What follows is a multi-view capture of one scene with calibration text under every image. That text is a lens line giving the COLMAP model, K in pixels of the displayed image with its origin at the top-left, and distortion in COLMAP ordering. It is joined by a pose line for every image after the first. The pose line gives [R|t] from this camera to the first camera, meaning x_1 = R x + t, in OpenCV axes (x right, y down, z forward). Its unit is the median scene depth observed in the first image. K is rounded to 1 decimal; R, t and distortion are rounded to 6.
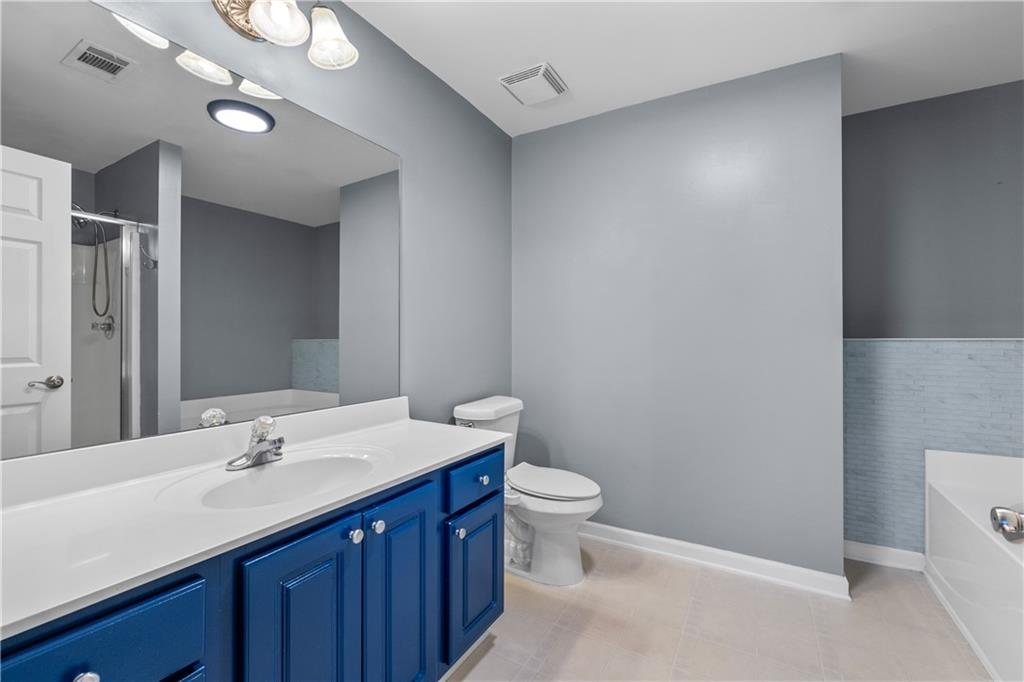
lens RADIAL K [[425.6, 0, 522.9], [0, 425.6, 340.1], [0, 0, 1]] dist [-0.002748, -0.000145]
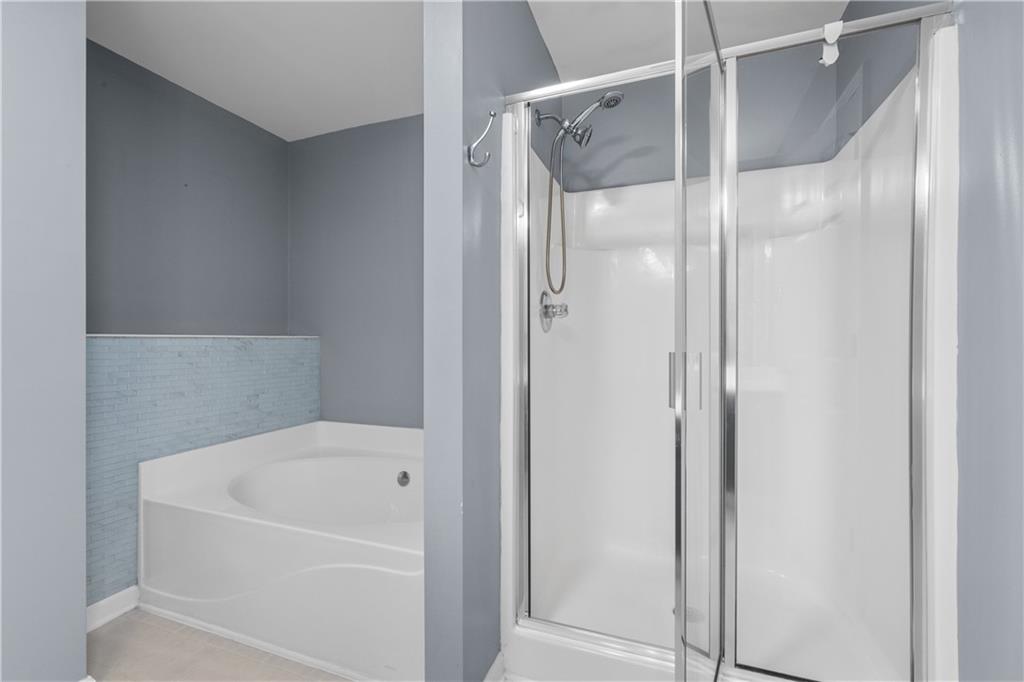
lens RADIAL K [[425.6, 0, 517.1], [0, 425.6, 341.4], [0, 0, 1]] dist [-0.002748, -0.000145]
pose [[-0.171028, -0.000234, 0.985266, -0.036178], [0.000215, 1.000000, 0.000275, 0.009678], [-0.985266, 0.000259, -0.171028, 0.389786]]
